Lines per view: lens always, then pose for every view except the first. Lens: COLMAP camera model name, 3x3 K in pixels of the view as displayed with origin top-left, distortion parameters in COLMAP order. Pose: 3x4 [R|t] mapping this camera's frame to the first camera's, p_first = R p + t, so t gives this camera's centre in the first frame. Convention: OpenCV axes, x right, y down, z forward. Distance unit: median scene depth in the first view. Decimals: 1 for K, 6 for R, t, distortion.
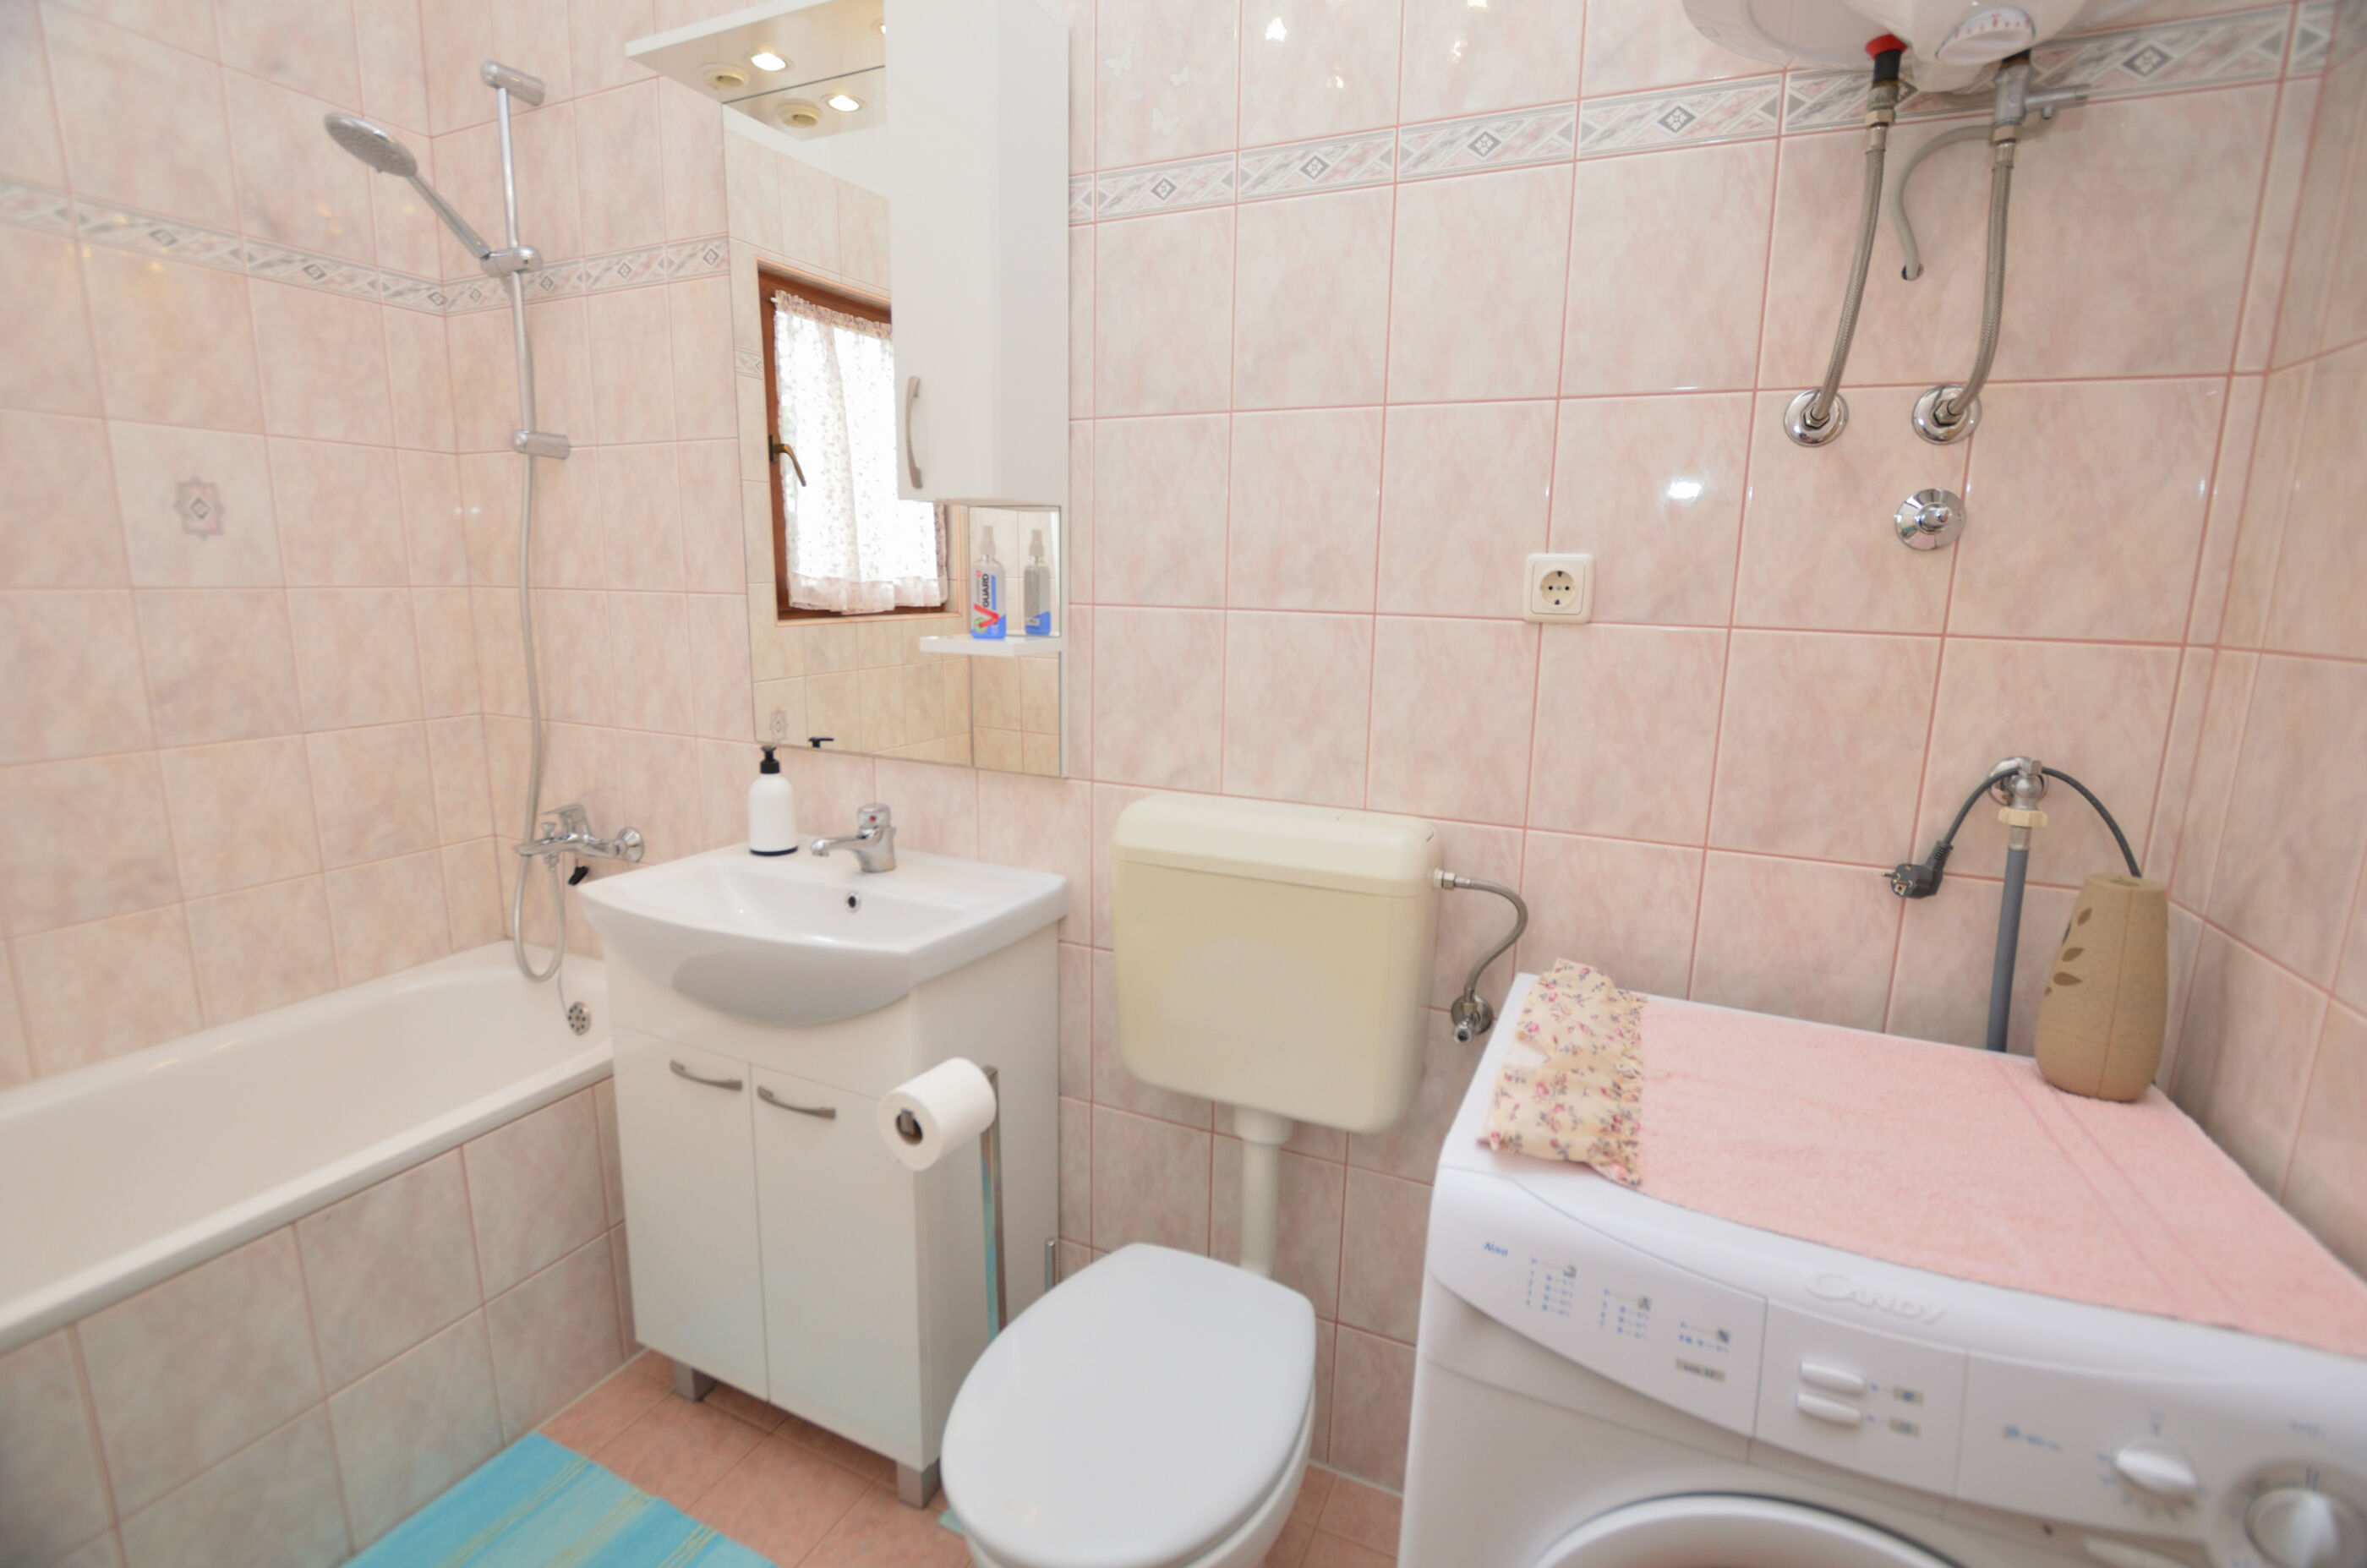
lens RADIAL K [[1047.5, 0, 1202.3], [0, 1047.5, 792.7], [0, 0, 1]] dist [-0.031816, 0.004253]
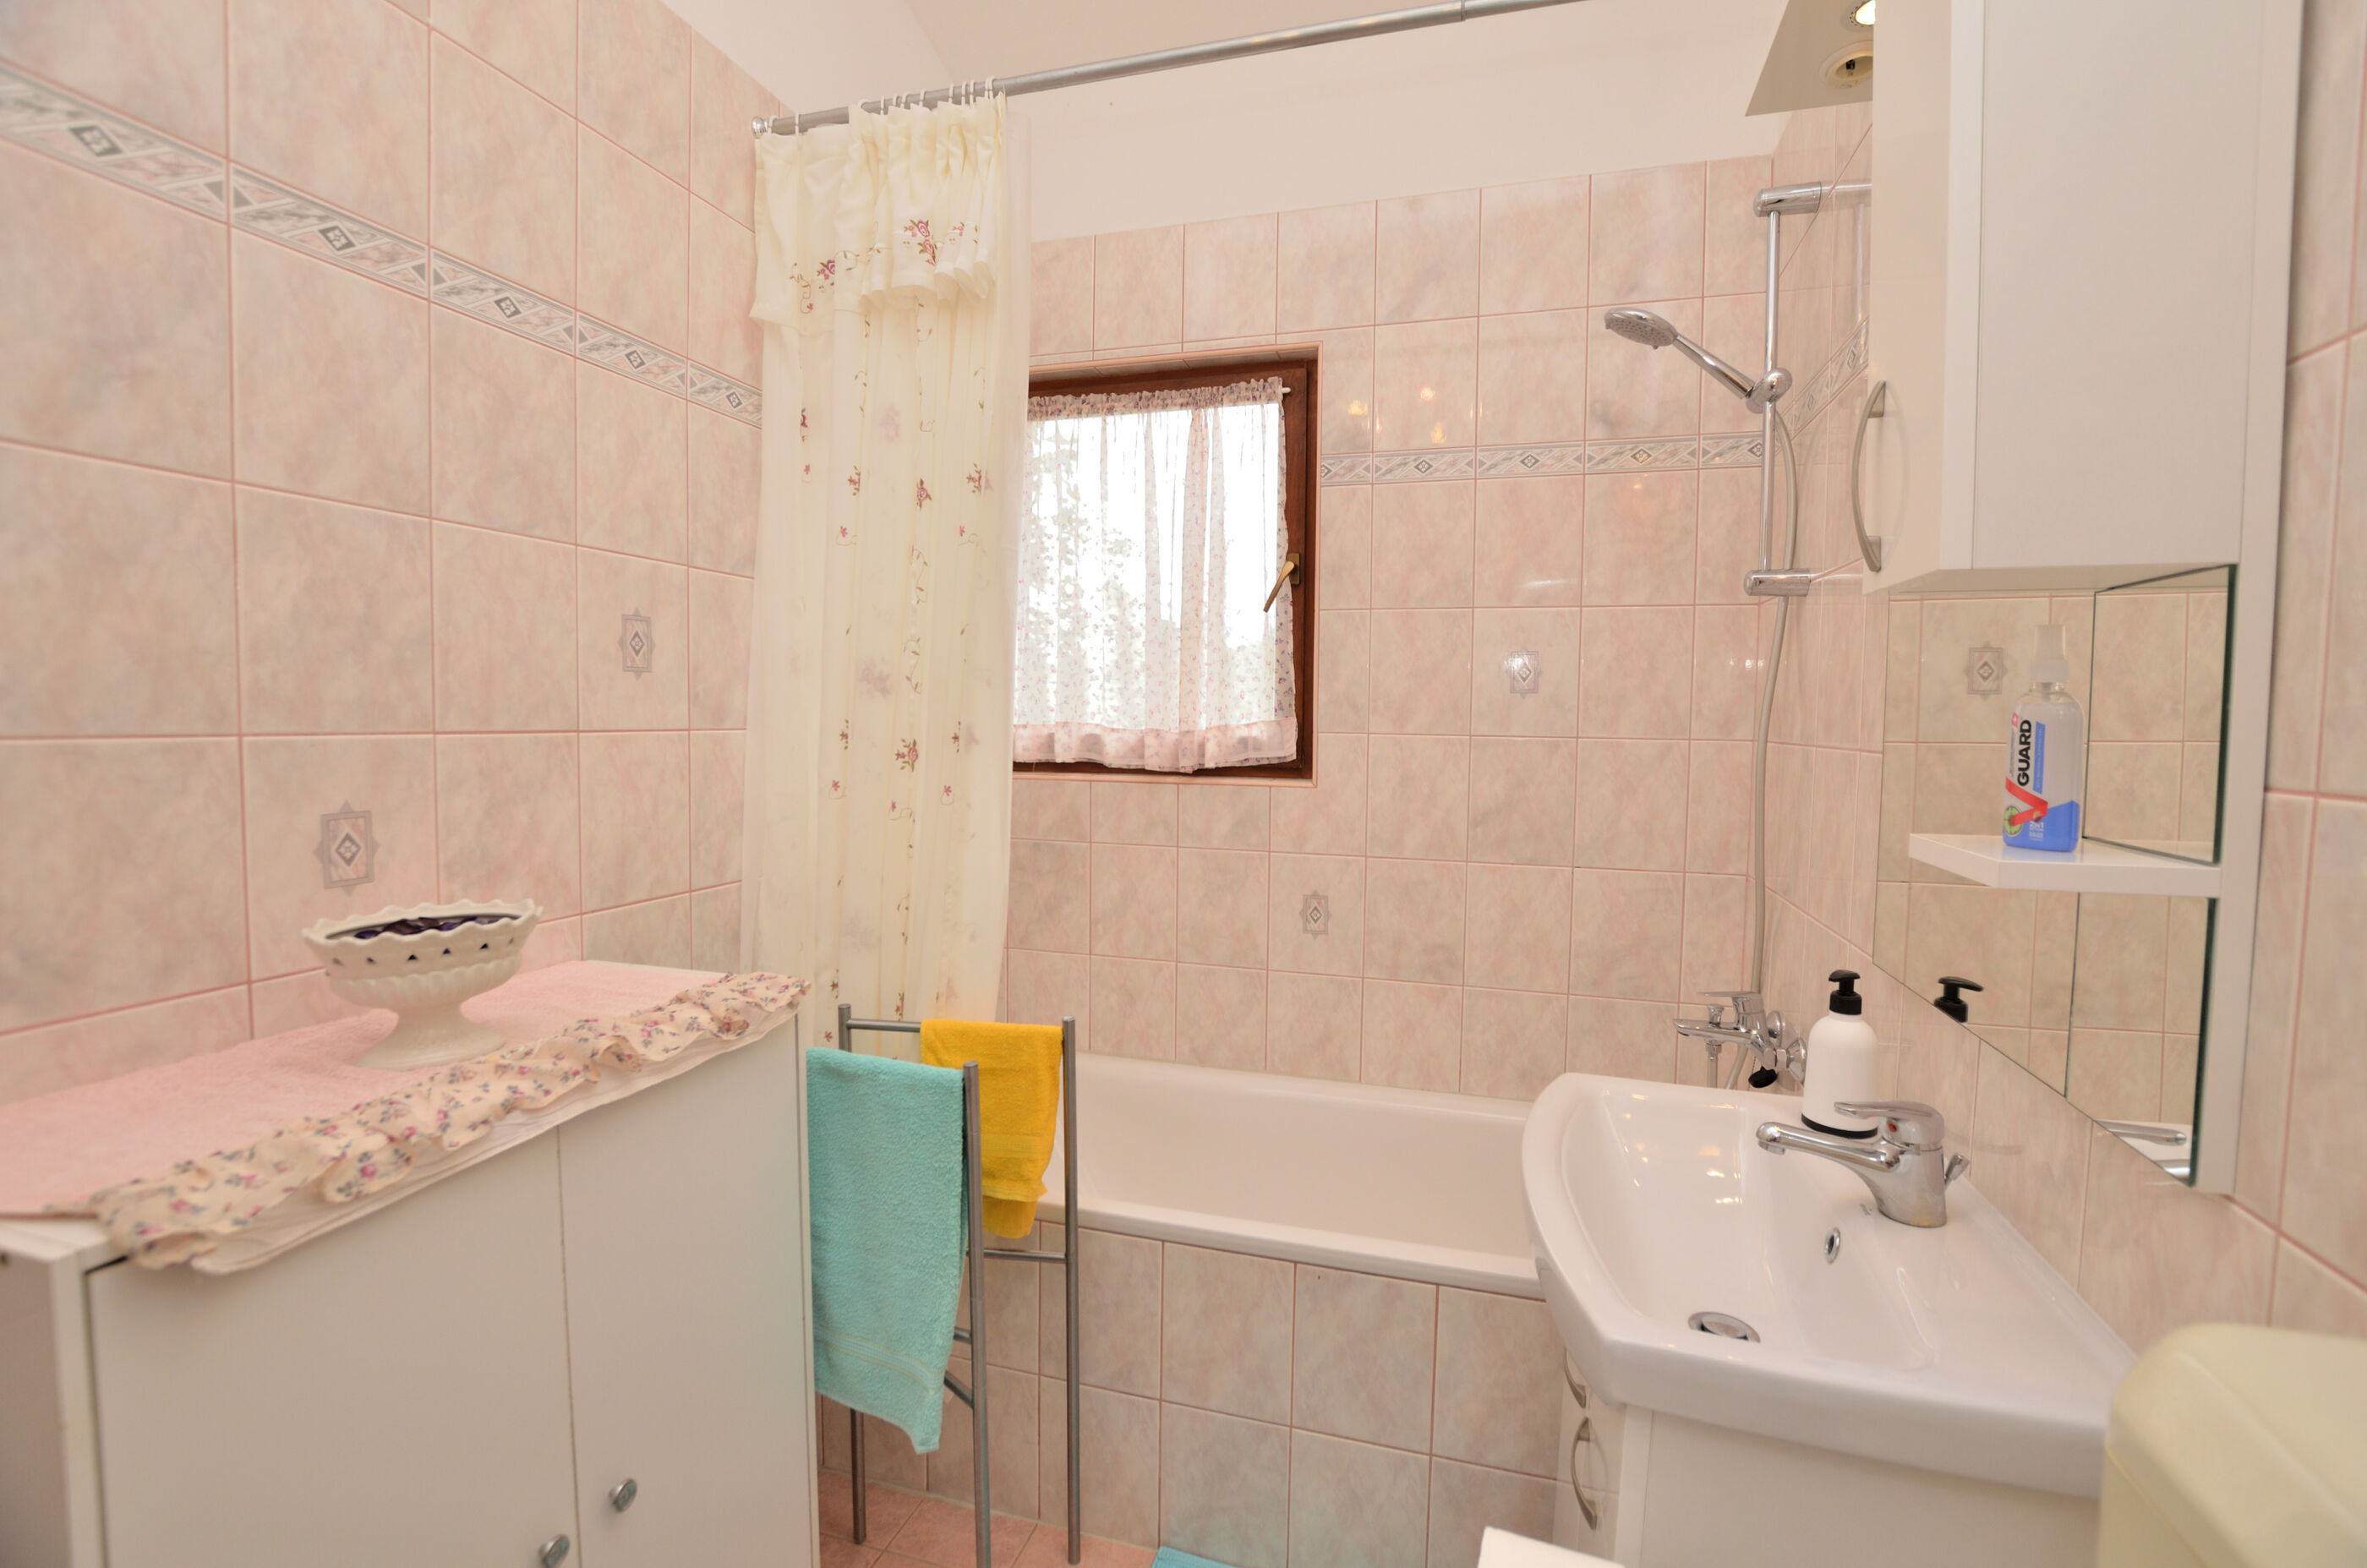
lens RADIAL K [[1047.5, 0, 1195.4], [0, 1047.5, 777.9], [0, 0, 1]] dist [-0.031816, 0.004253]
pose [[0.122991, 0.041176, -0.991553, 0.206588], [-0.205164, 0.978610, 0.015190, -0.095891], [0.970969, 0.201563, 0.128808, 0.491306]]
